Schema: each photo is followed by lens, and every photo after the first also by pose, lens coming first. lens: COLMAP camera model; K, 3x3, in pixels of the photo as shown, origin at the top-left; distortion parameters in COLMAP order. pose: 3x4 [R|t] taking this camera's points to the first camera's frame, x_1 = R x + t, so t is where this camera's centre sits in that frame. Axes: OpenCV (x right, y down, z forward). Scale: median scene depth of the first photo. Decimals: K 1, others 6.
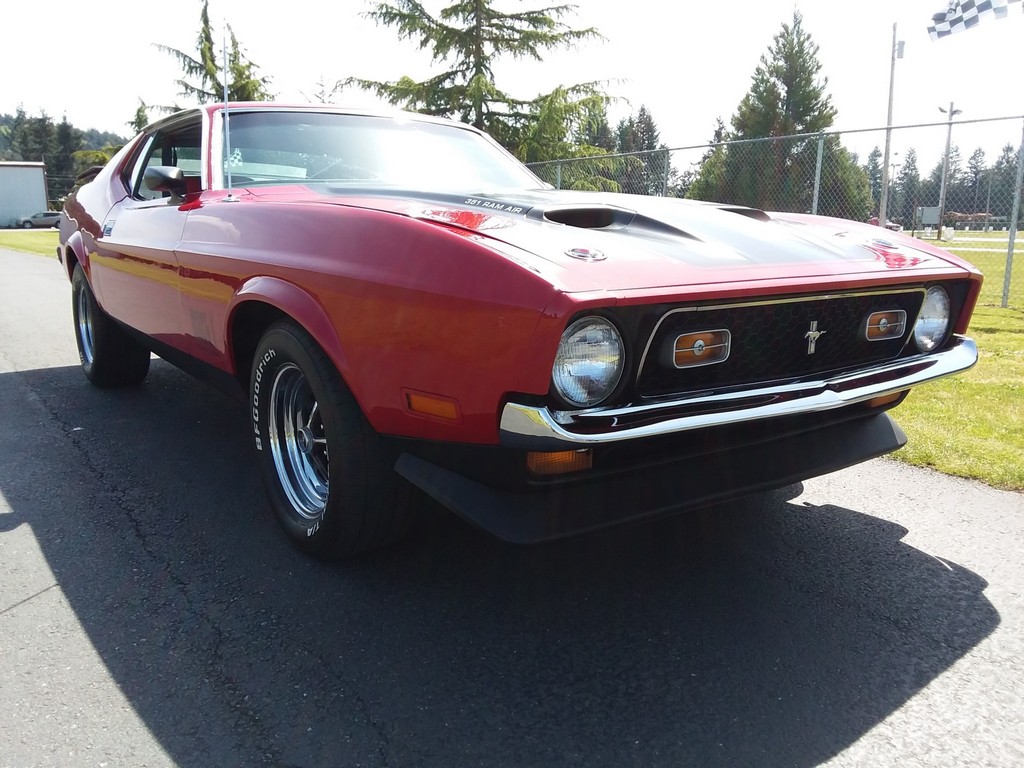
lens RADIAL K [[840.8, 0, 502.4], [0, 840.8, 378.6], [0, 0, 1]] dist [0.080031, -0.145504]
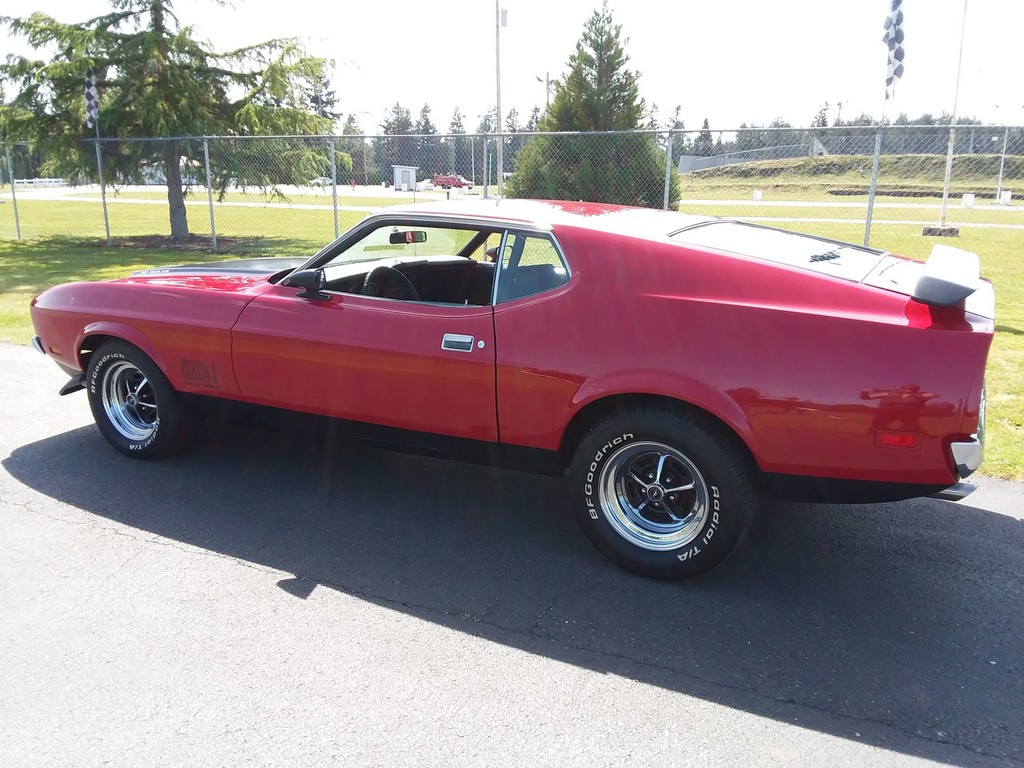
lens RADIAL K [[840.8, 0, 513.7], [0, 840.8, 403.8], [0, 0, 1]] dist [0.080031, -0.145504]
pose [[0.873069, -0.125113, 0.471273, -0.162582], [0.085892, 0.990868, 0.103934, -0.040643], [-0.479973, -0.050263, 0.875842, 0.083940]]
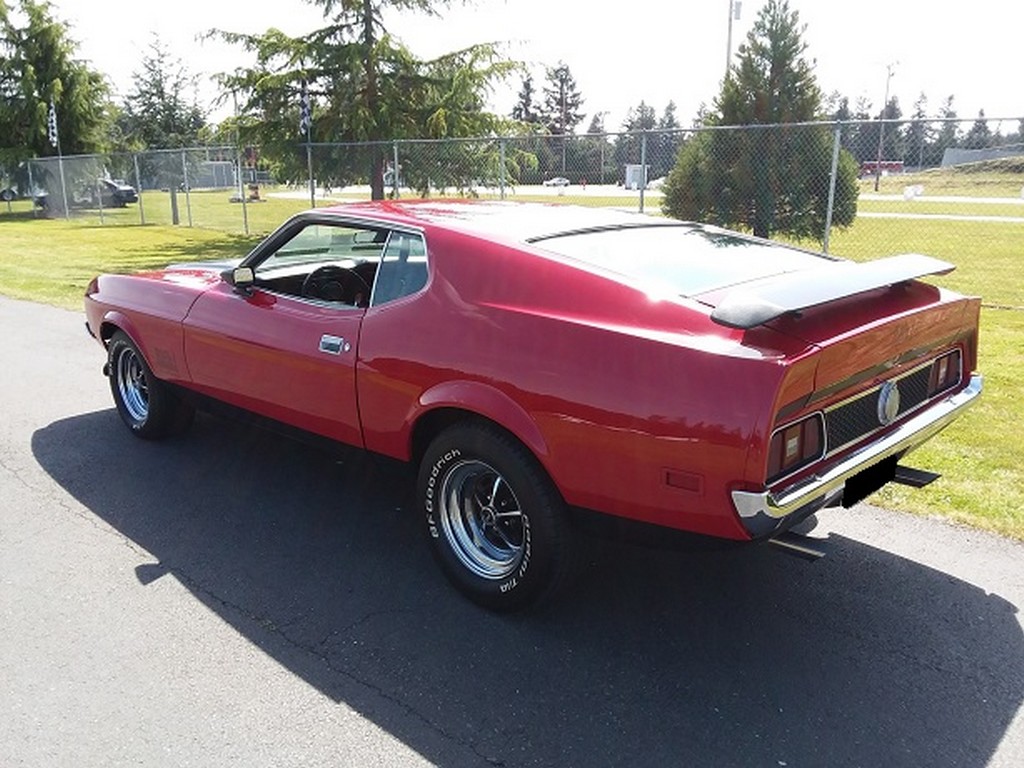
lens RADIAL K [[840.8, 0, 511.1], [0, 840.8, 398.1], [0, 0, 1]] dist [0.080031, -0.145504]
pose [[0.973450, -0.064320, 0.219675, -0.104180], [0.047565, 0.995600, 0.080733, -0.037948], [-0.223902, -0.068141, 0.972227, 0.069247]]
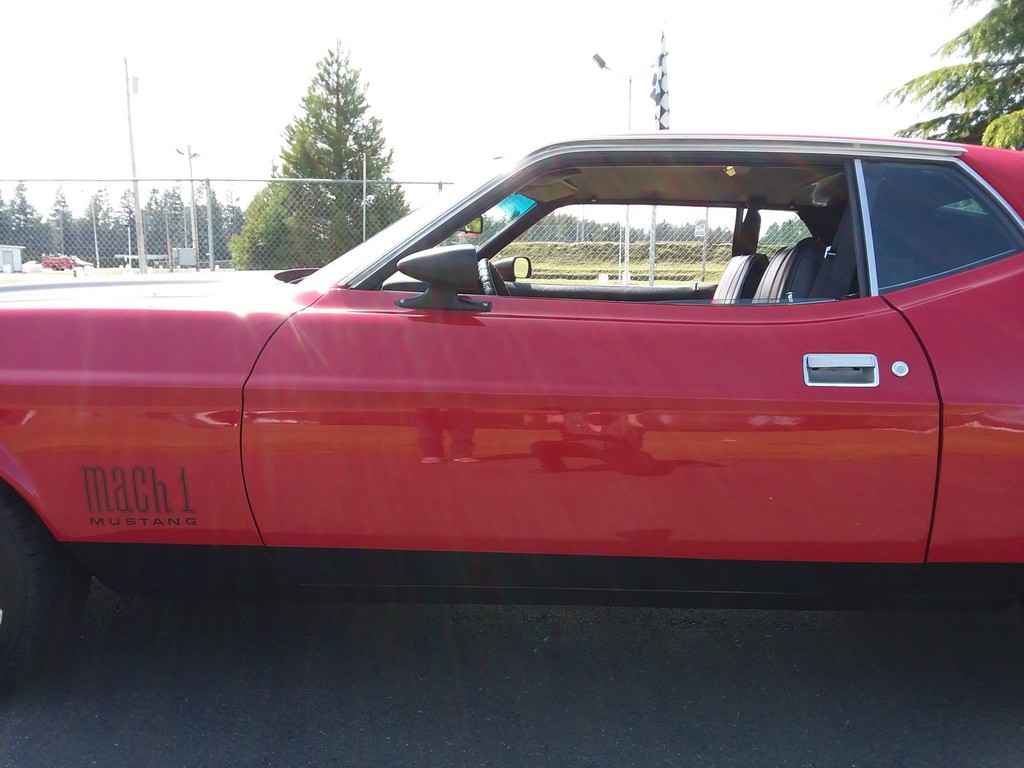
lens RADIAL K [[840.8, 0, 513.6], [0, 840.8, 400.2], [0, 0, 1]] dist [0.080031, -0.145504]
pose [[0.598617, -0.124537, 0.791295, -0.174944], [0.138838, 0.989020, 0.050624, -0.041751], [-0.788912, 0.079557, 0.609335, 0.193295]]
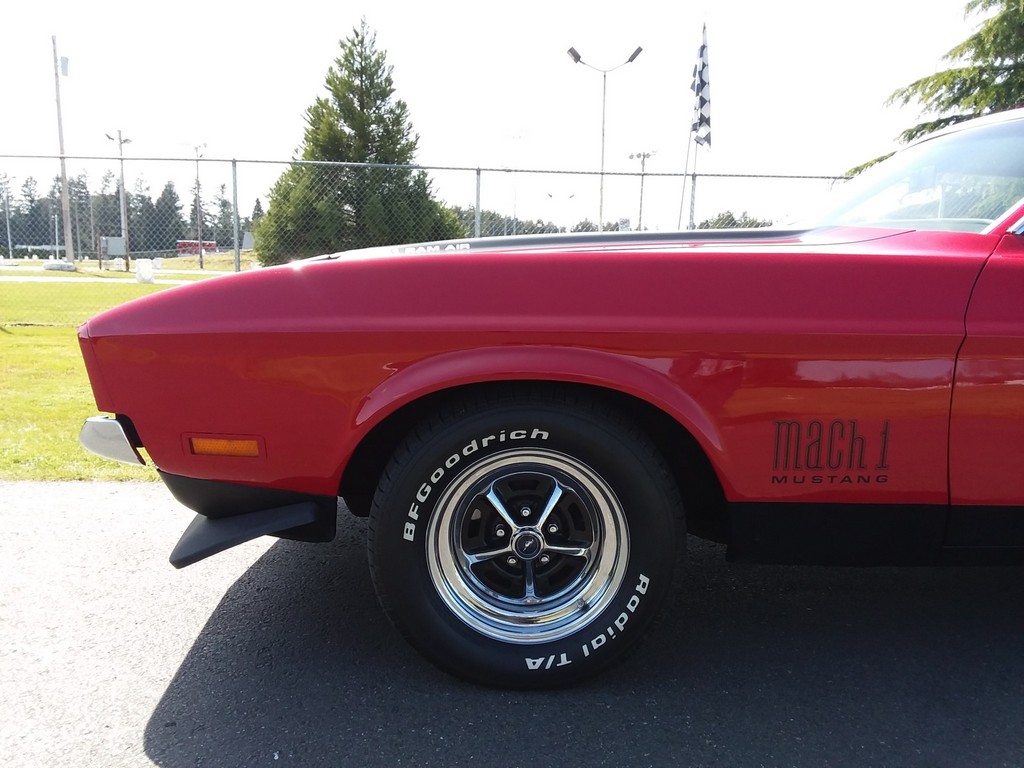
lens RADIAL K [[840.8, 0, 518.4], [0, 840.8, 400.1], [0, 0, 1]] dist [0.080031, -0.145504]
pose [[0.517473, -0.129364, 0.845864, -0.208598], [0.136565, 0.988322, 0.067605, -0.046678], [-0.844732, 0.080531, 0.529096, 0.250366]]
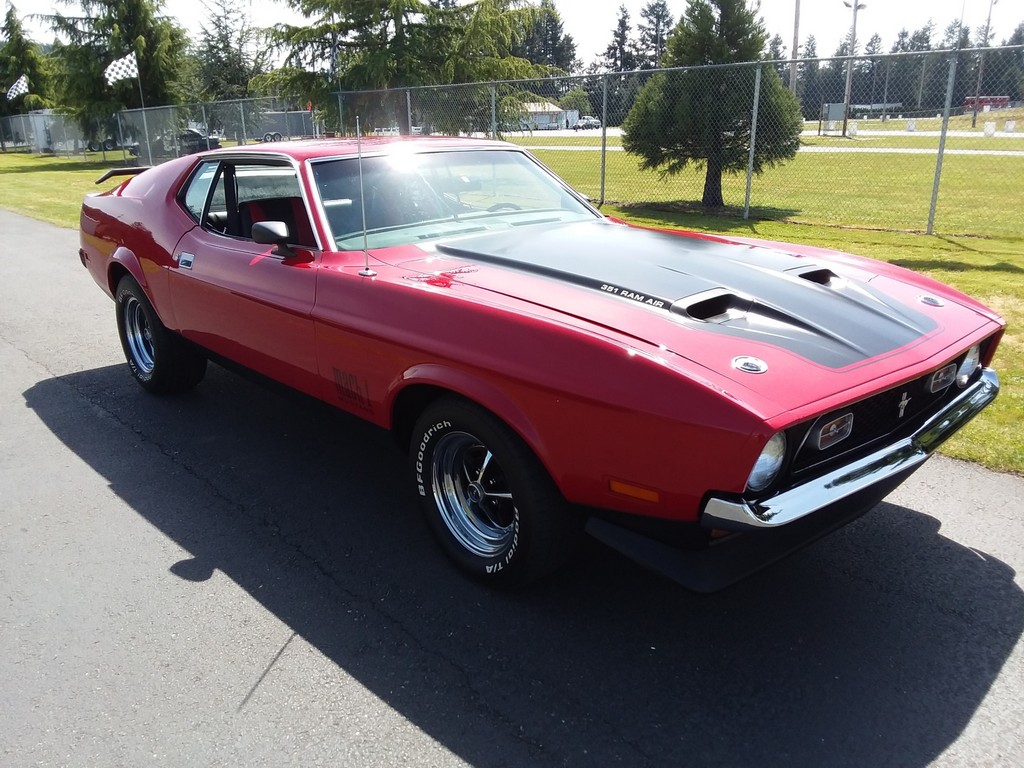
lens RADIAL K [[840.8, 0, 503.2], [0, 840.8, 381.7], [0, 0, 1]] dist [0.080031, -0.145504]
pose [[0.993599, -0.057029, 0.097508, -0.027604], [0.045261, 0.991874, 0.118904, -0.020480], [-0.103497, -0.113730, 0.988106, -0.015478]]
